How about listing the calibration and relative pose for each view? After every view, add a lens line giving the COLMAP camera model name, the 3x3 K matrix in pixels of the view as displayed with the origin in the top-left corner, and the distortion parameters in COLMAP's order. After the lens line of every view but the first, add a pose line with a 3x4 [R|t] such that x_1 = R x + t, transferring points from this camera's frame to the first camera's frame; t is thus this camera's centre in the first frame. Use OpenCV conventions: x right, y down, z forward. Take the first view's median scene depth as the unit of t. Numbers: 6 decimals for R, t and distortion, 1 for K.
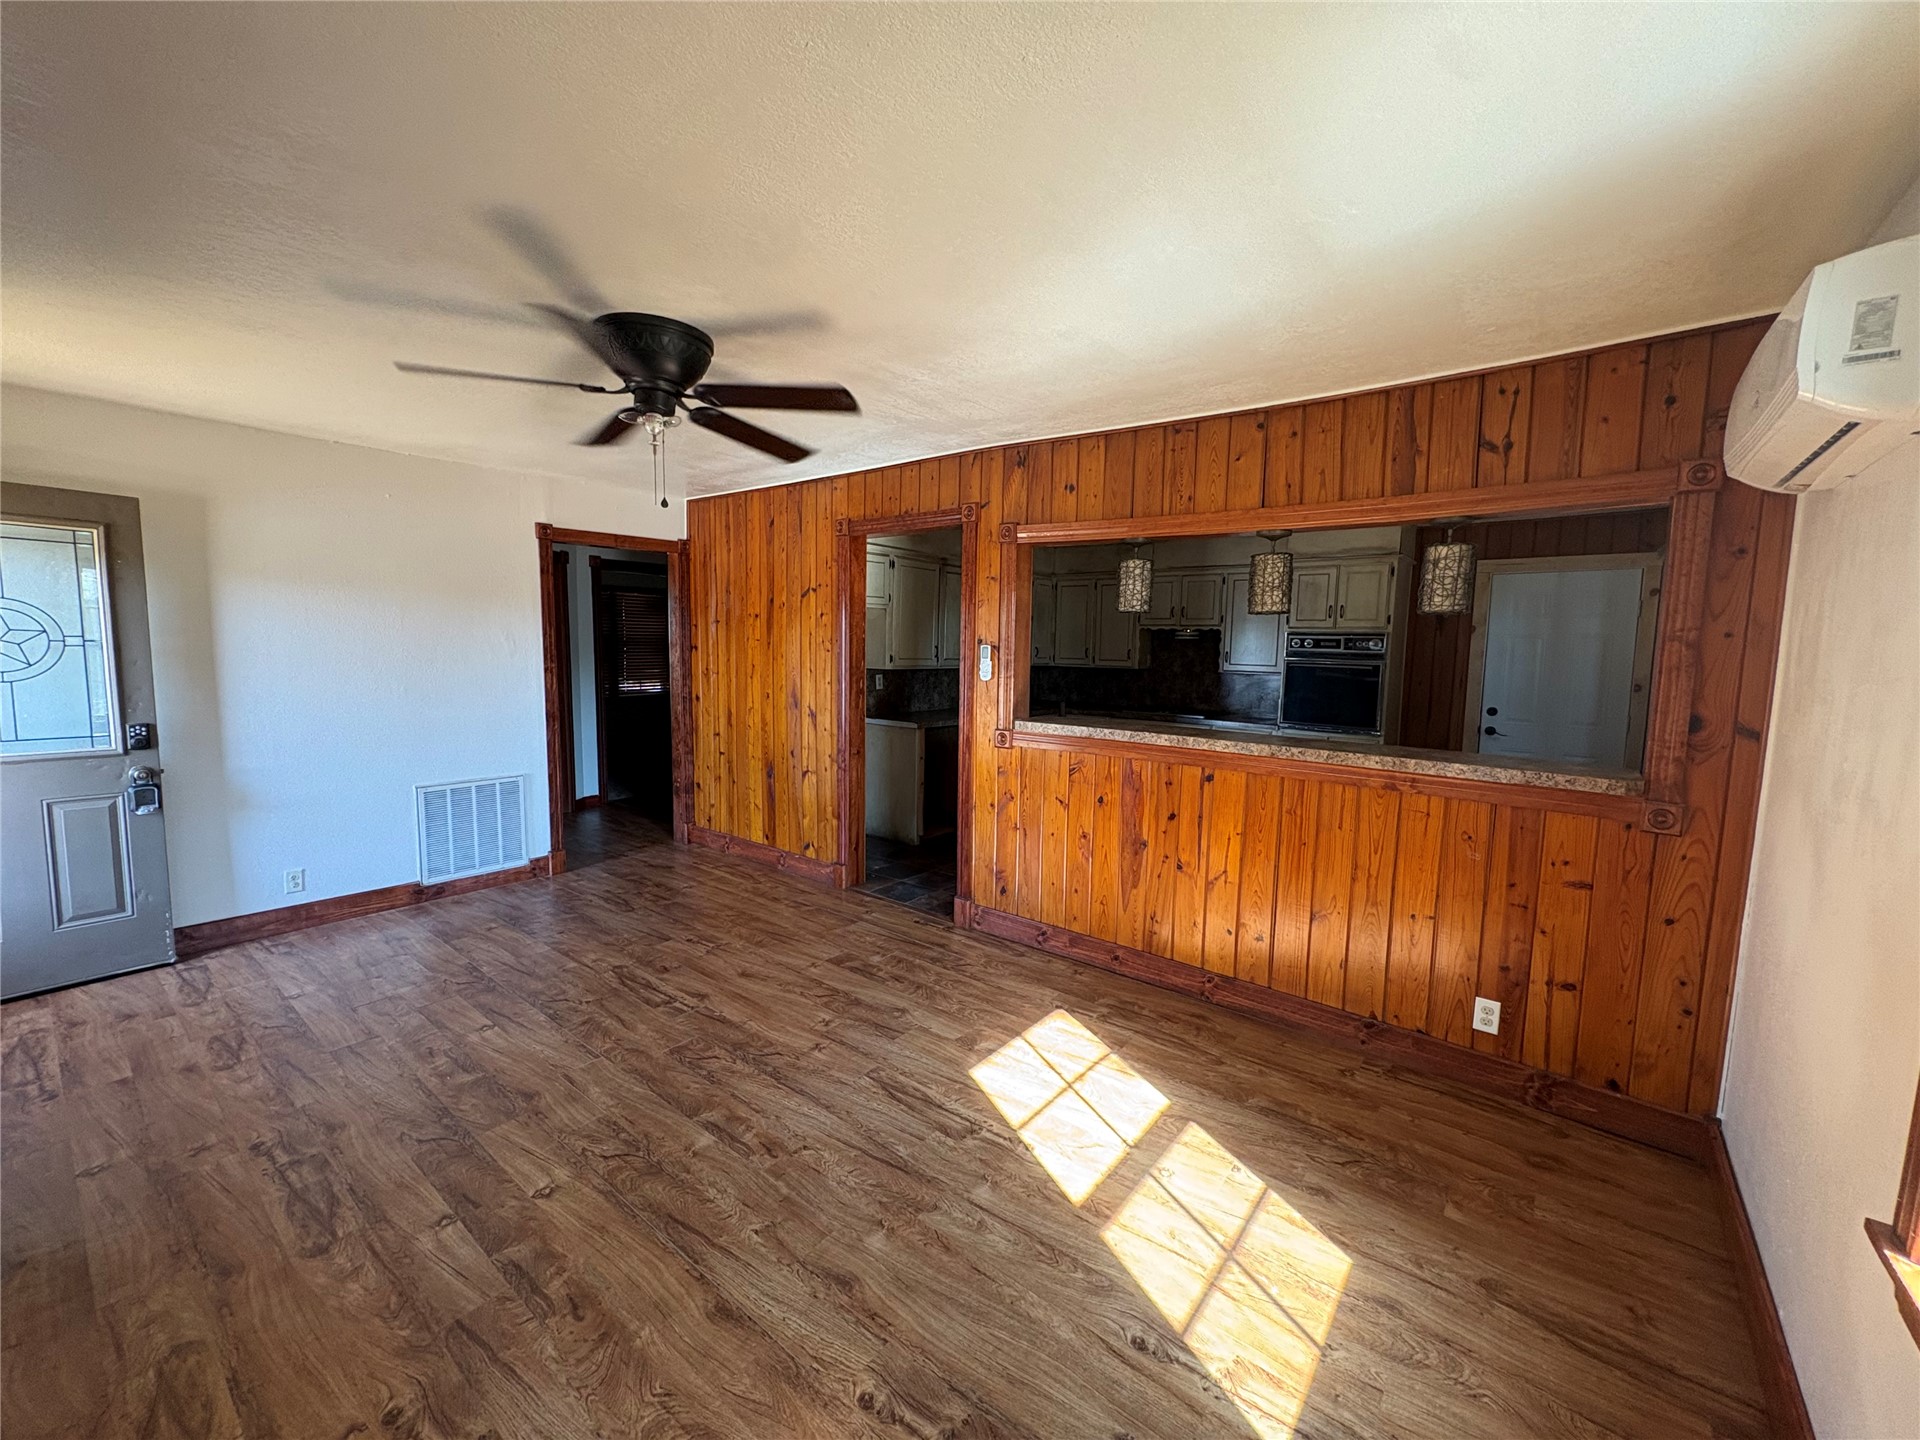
lens RADIAL K [[764.3, 0, 954.6], [0, 764.3, 723.5], [0, 0, 1]] dist [-0.000591, 0.000467]
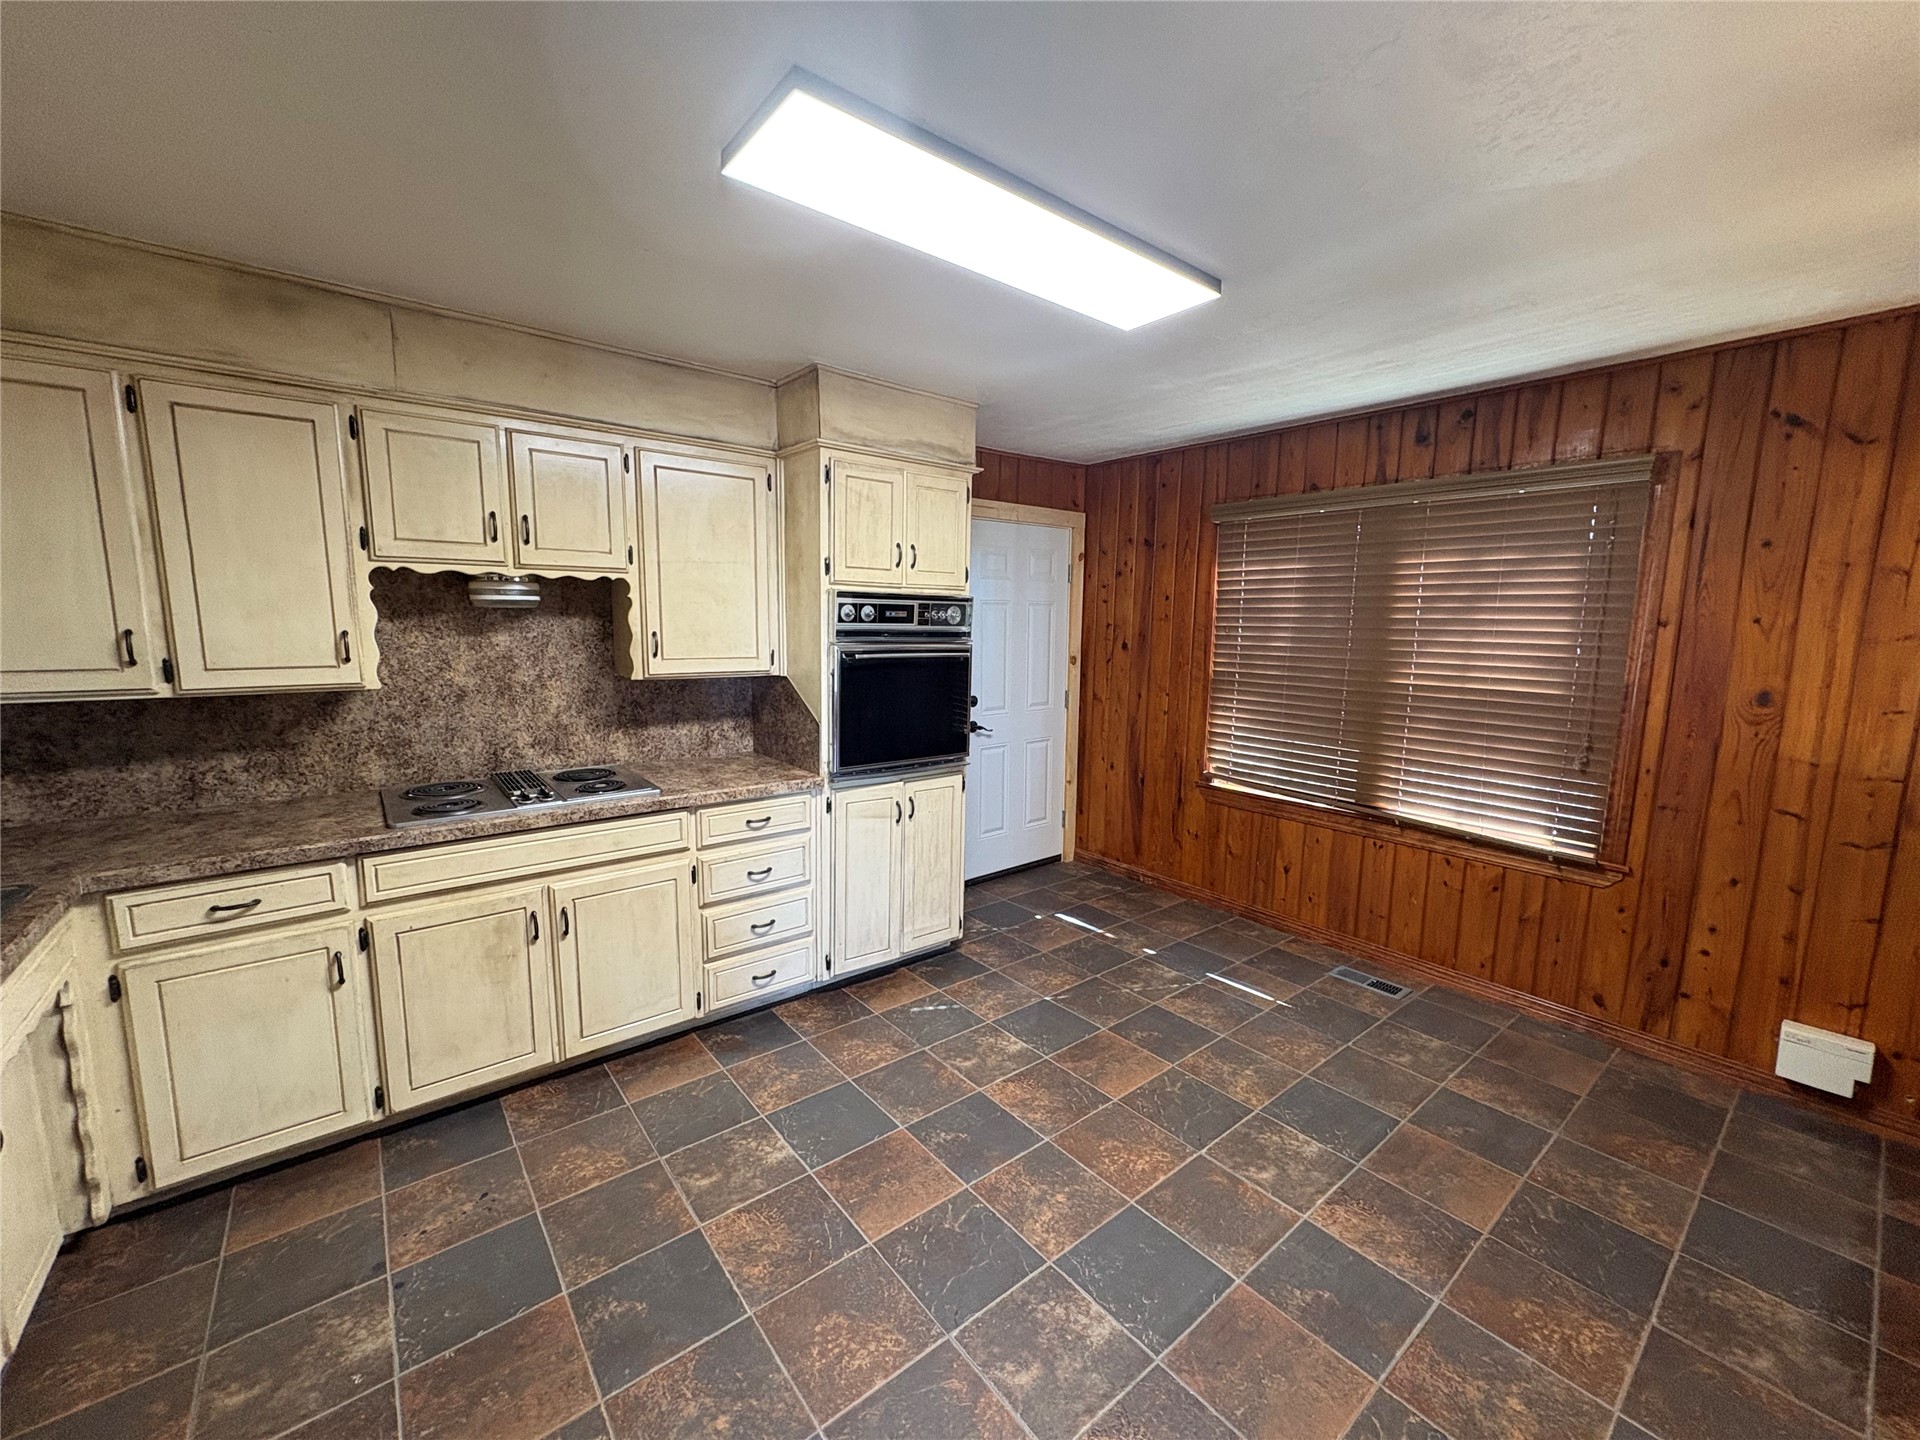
lens RADIAL K [[764.3, 0, 966.9], [0, 764.3, 725.2], [0, 0, 1]] dist [-0.000591, 0.000467]
pose [[0.212694, -0.150956, 0.965388, -0.071770], [0.090522, 0.986789, 0.134359, -0.170784], [-0.972917, 0.058811, 0.223549, 1.507638]]
